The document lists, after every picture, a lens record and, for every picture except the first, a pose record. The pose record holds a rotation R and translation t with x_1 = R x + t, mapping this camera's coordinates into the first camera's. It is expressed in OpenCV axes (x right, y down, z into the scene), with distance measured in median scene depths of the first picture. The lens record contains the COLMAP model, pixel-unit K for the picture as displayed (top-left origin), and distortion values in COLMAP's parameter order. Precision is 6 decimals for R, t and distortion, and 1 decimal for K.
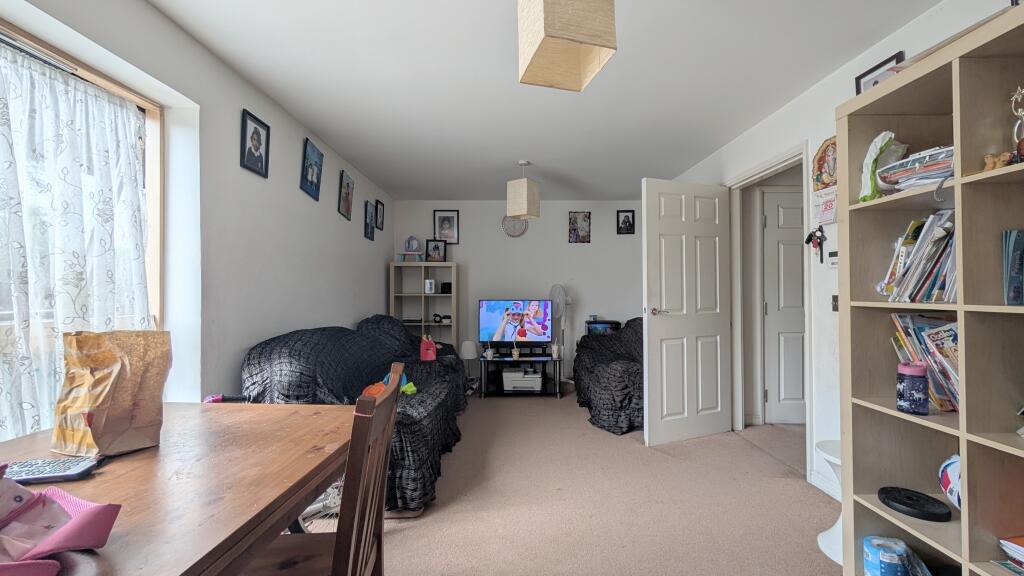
lens RADIAL K [[388.8, 0, 510.9], [0, 388.8, 288.7], [0, 0, 1]] dist [-0.000452, -0.000302]
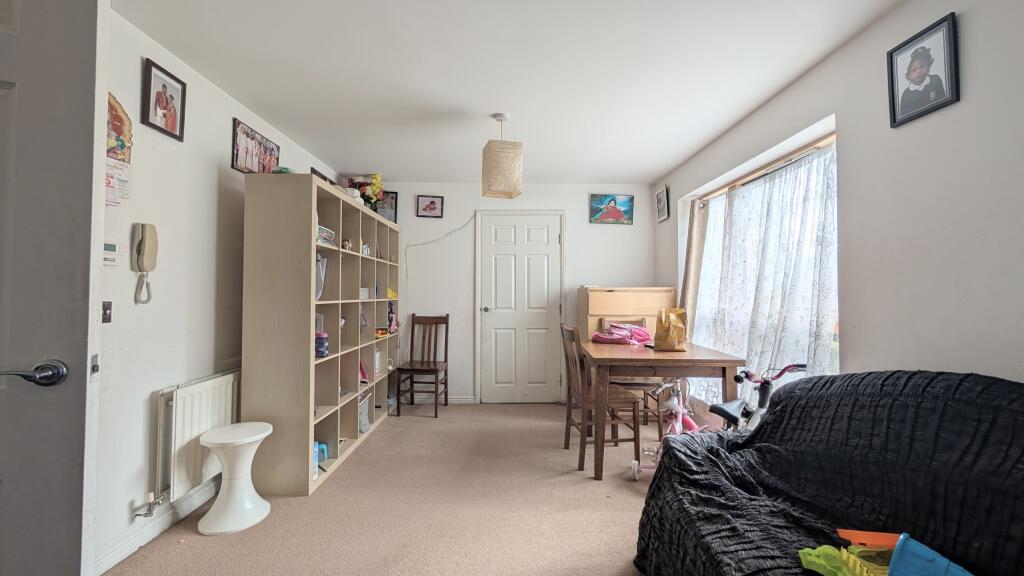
lens RADIAL K [[388.8, 0, 511.6], [0, 388.8, 284.8], [0, 0, 1]] dist [-0.000452, -0.000302]
pose [[-0.999933, 0.002095, -0.011425, 0.050425], [0.002407, 0.999623, -0.027360, 0.006181], [0.011363, -0.027386, -0.999560, 1.693385]]
